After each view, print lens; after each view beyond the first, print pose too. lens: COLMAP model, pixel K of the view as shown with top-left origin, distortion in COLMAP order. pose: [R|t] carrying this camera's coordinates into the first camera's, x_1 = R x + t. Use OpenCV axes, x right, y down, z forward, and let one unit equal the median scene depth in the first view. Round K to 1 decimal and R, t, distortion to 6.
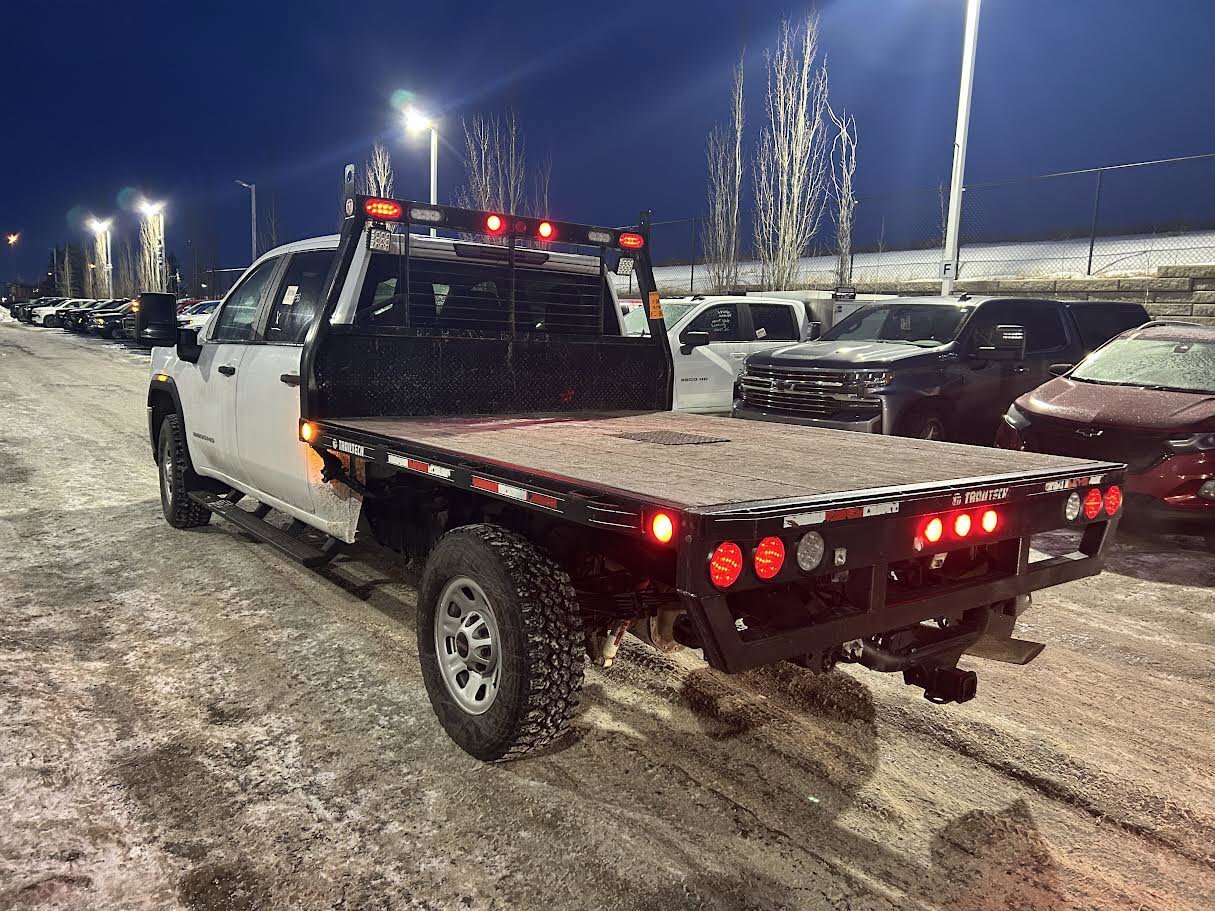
lens RADIAL K [[910.8, 0, 604.6], [0, 910.8, 453.6], [0, 0, 1]] dist [0.053629, 0.002651]
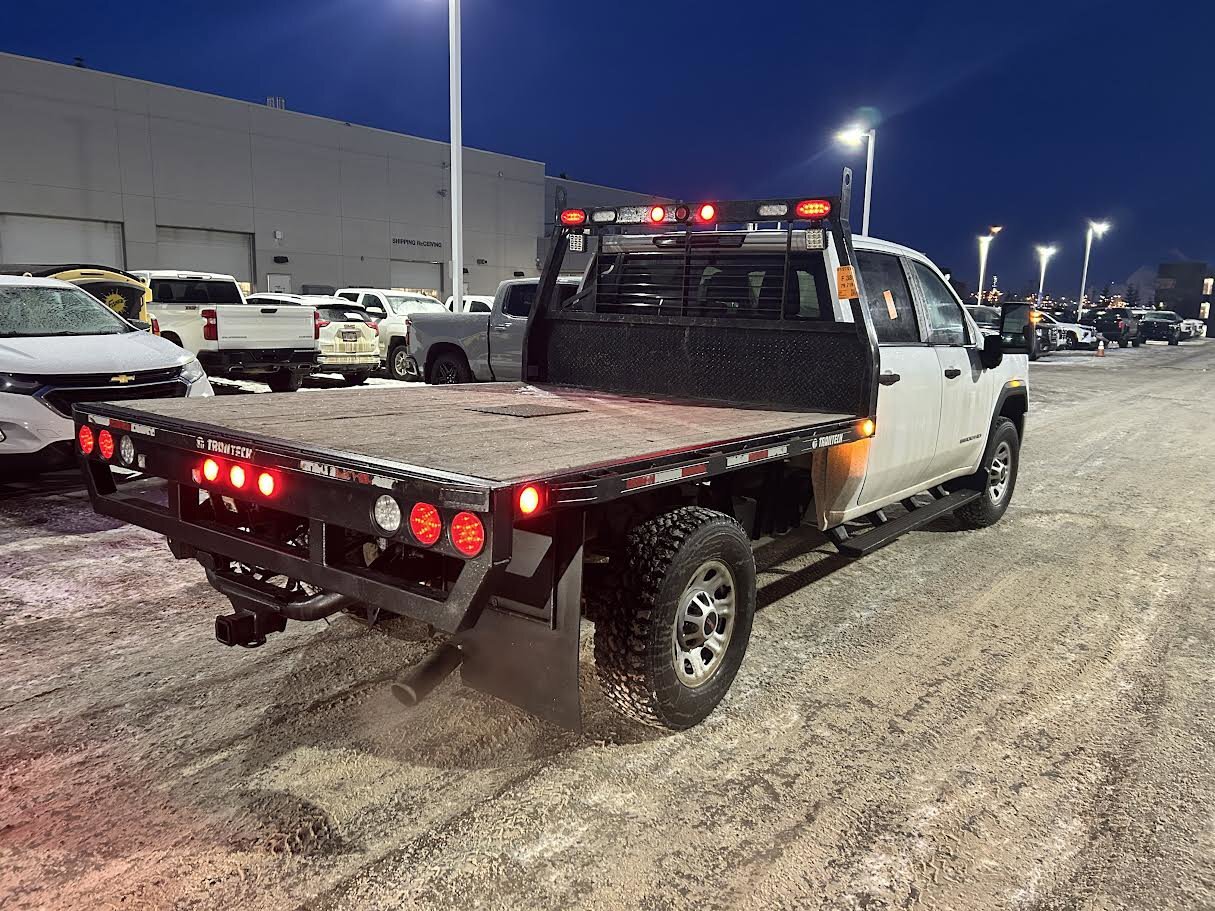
lens RADIAL K [[910.8, 0, 604.6], [0, 910.8, 453.6], [0, 0, 1]] dist [0.053629, 0.002651]
pose [[0.243034, 0.124168, -0.962038, 1.474135], [-0.149972, 0.984658, 0.089201, -0.101457], [0.958354, 0.122600, 0.257927, 1.118454]]
